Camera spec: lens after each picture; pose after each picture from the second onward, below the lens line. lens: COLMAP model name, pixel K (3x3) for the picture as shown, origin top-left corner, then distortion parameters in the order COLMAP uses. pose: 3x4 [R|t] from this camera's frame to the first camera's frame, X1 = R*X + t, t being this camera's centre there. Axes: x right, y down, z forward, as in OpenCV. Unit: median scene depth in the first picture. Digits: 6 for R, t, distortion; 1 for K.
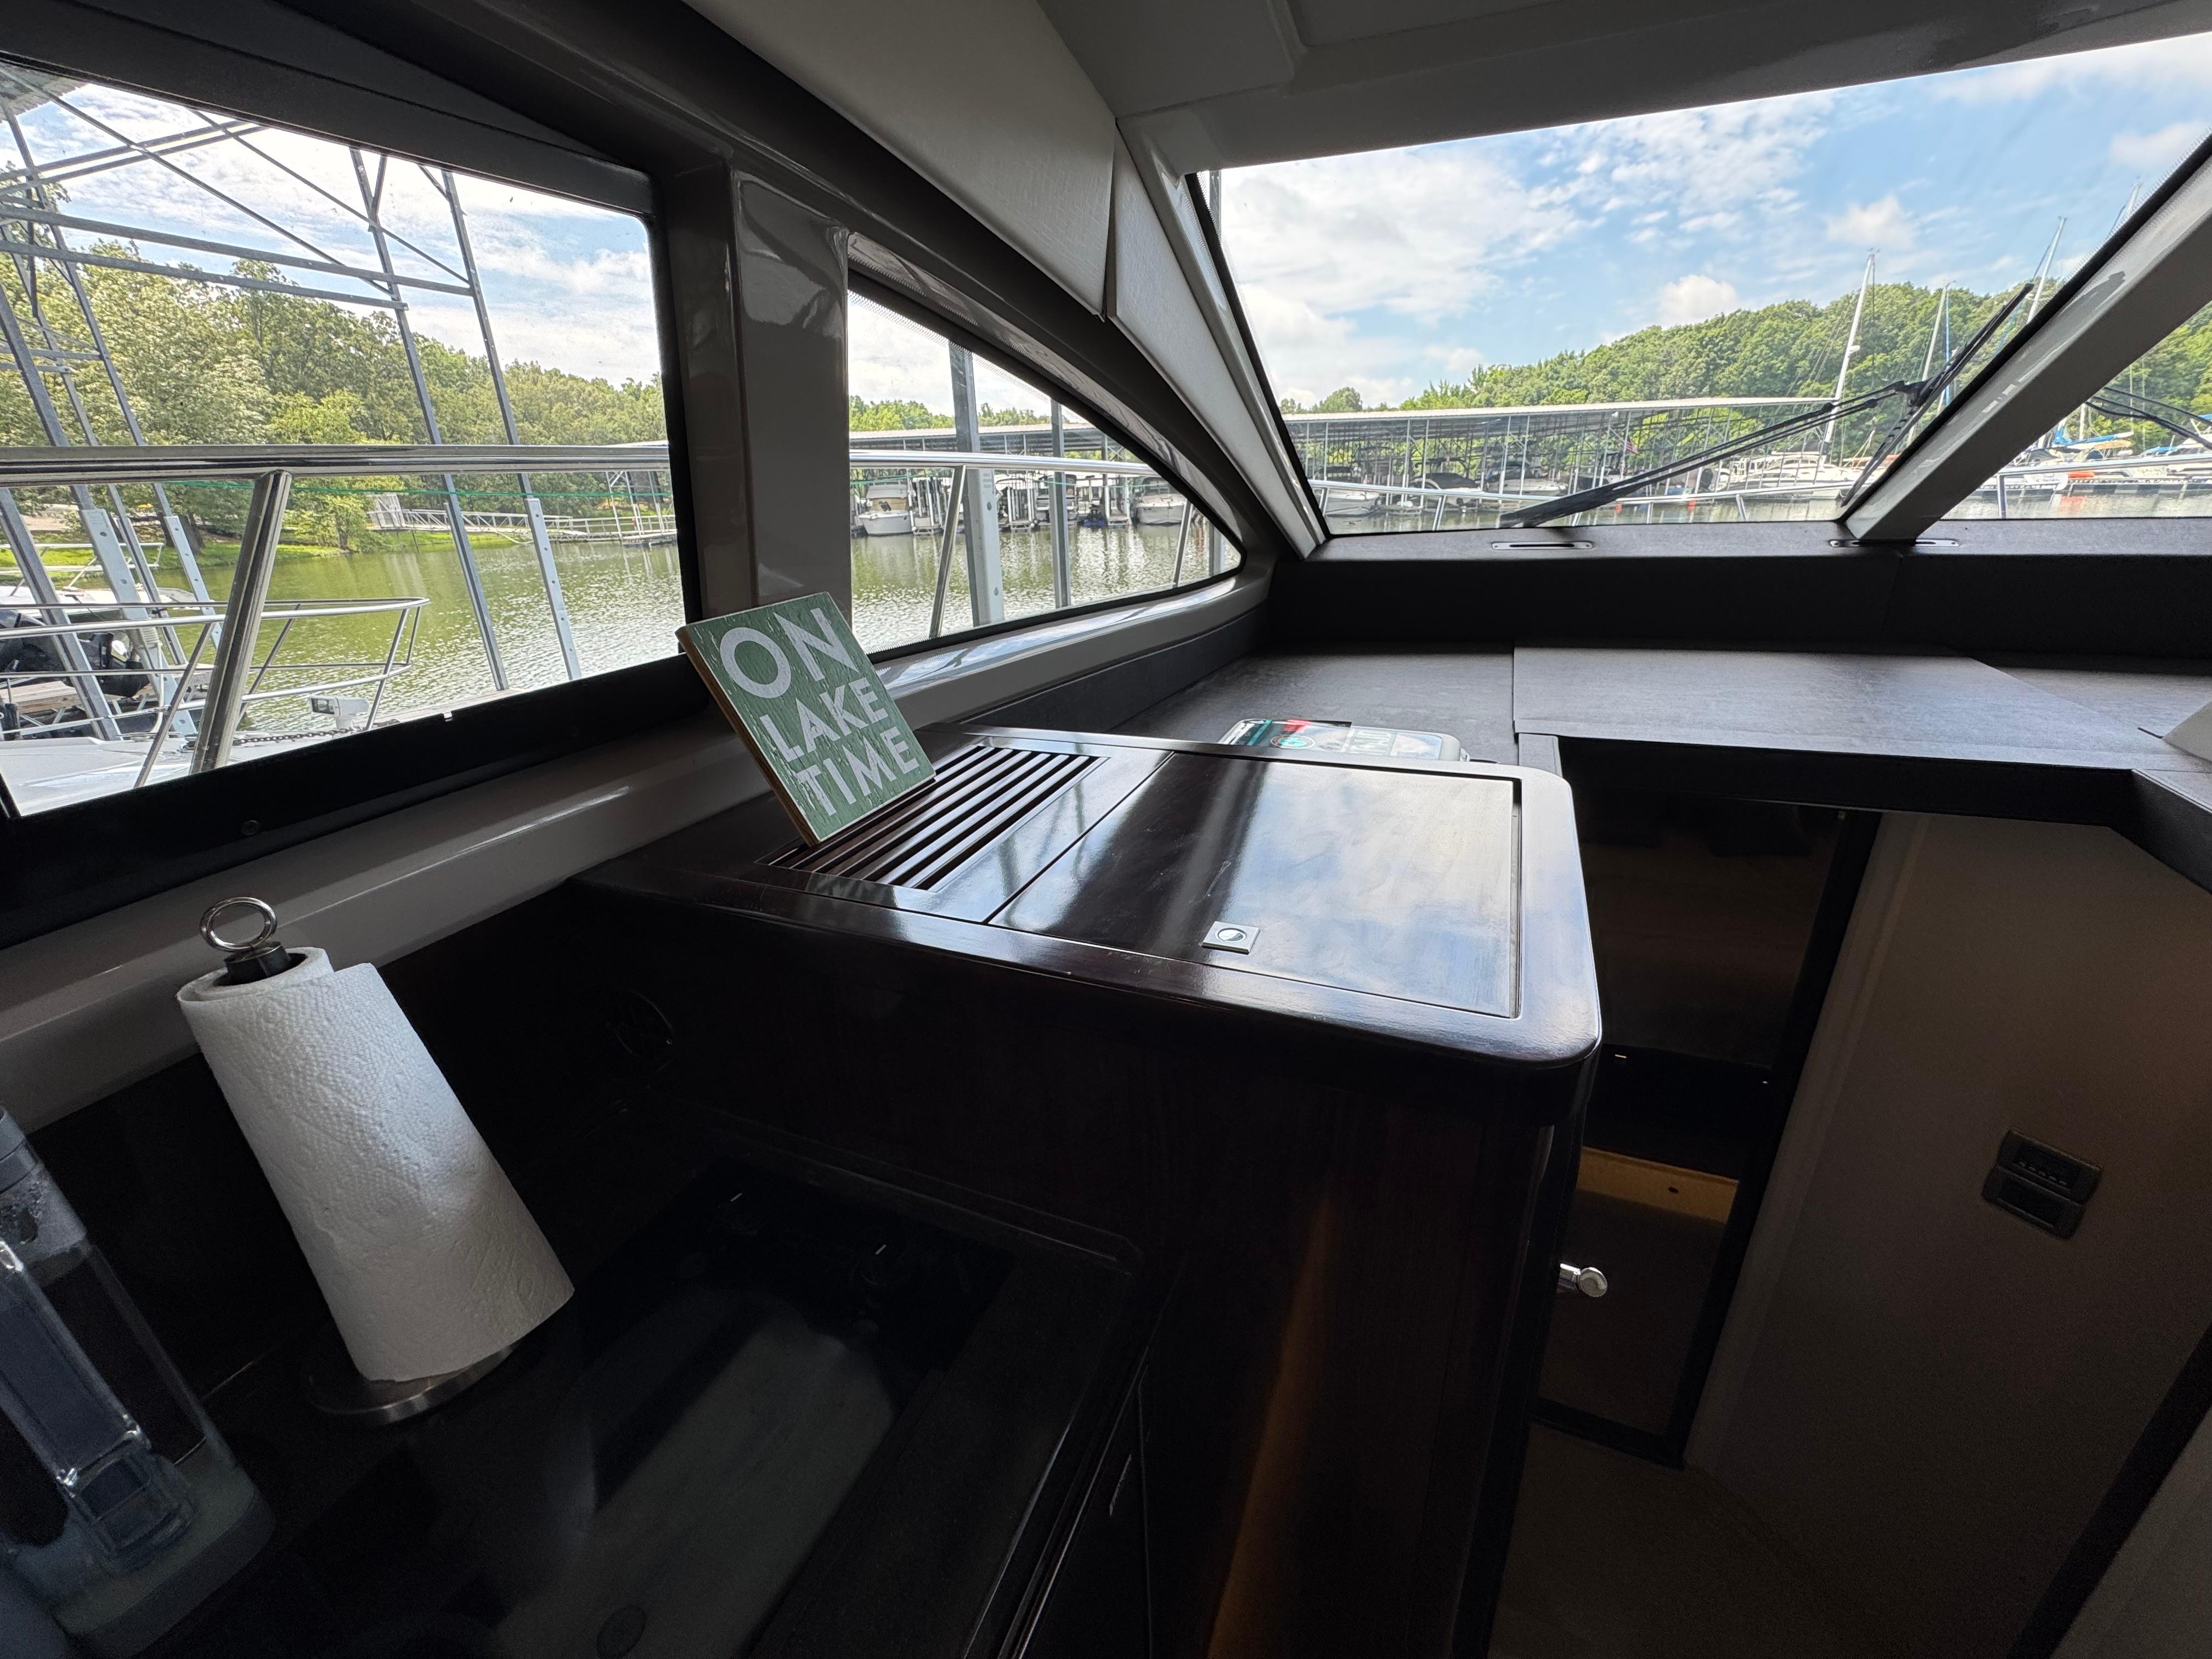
lens RADIAL K [[873.7, 0, 1106.0], [0, 873.7, 829.5], [0, 0, 1]] dist [-0.001631, -0.000006]
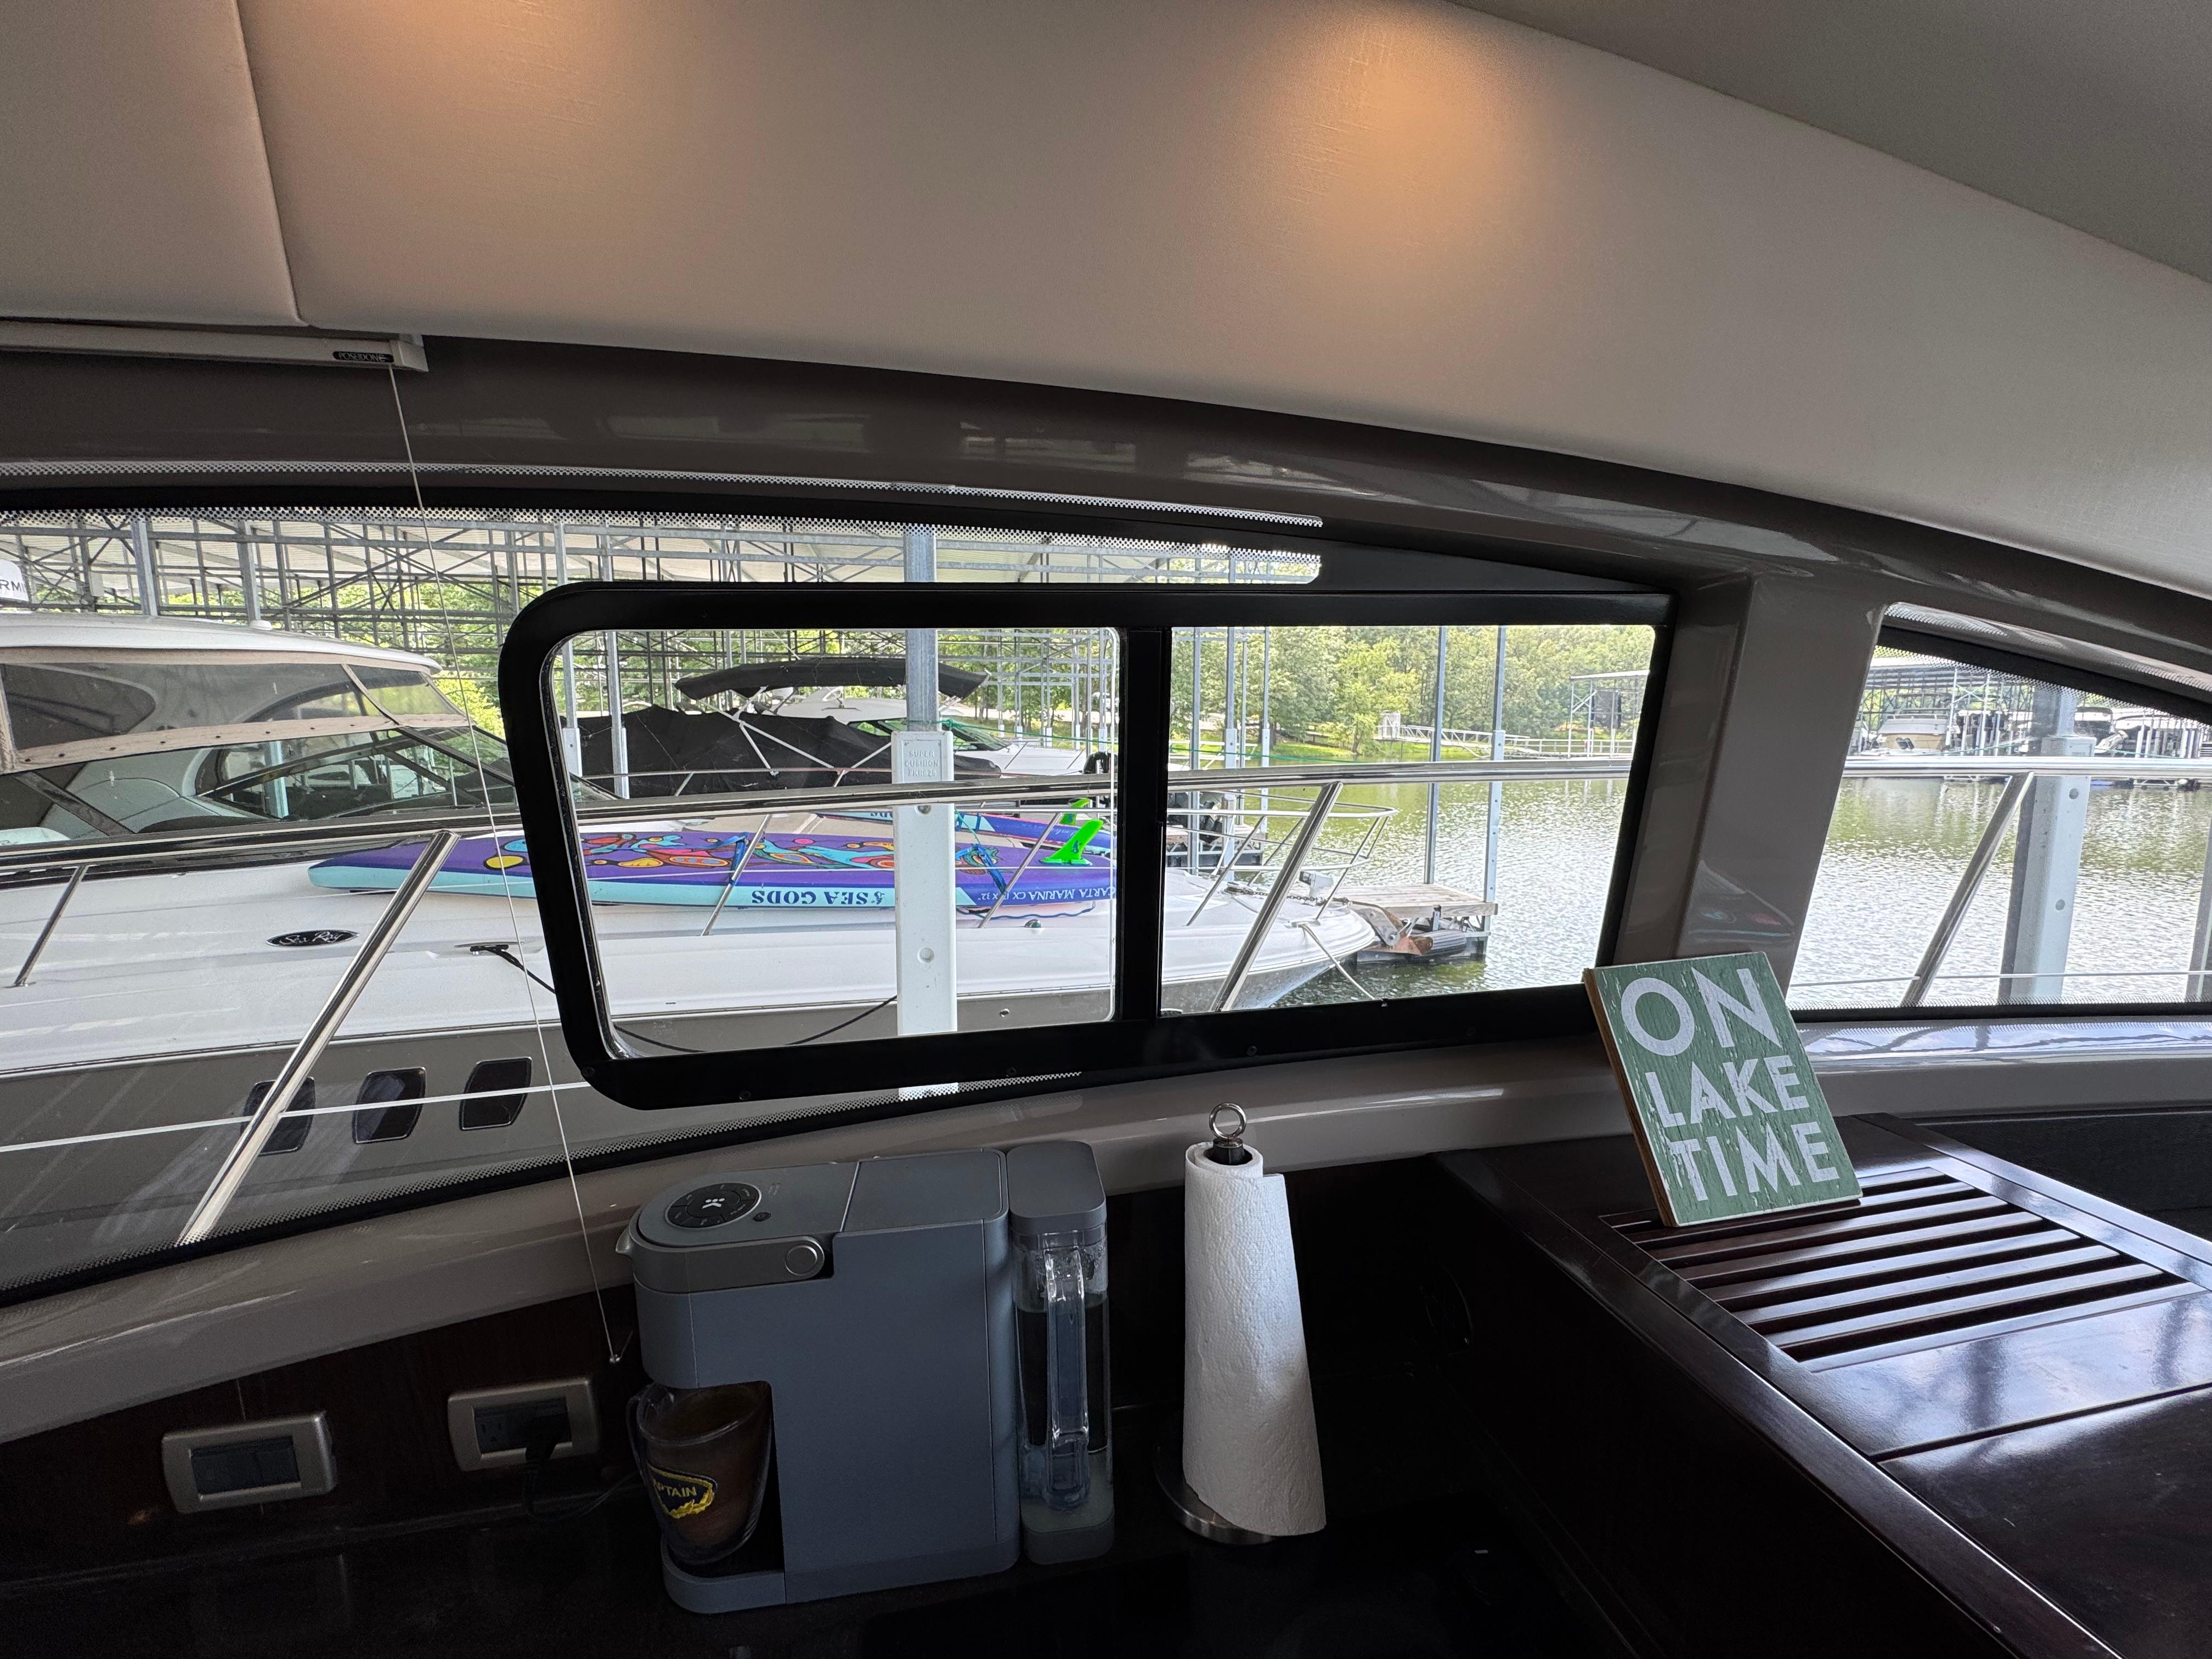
lens RADIAL K [[884.9, 0, 1106.0], [0, 884.9, 829.5], [0, 0, 1]] dist [-0.002927, -0.000707]
pose [[0.566760, 0.129984, -0.813564, 0.027964], [-0.317334, 0.945729, -0.069967, -0.111013], [0.760317, 0.297826, 0.577250, -0.101205]]
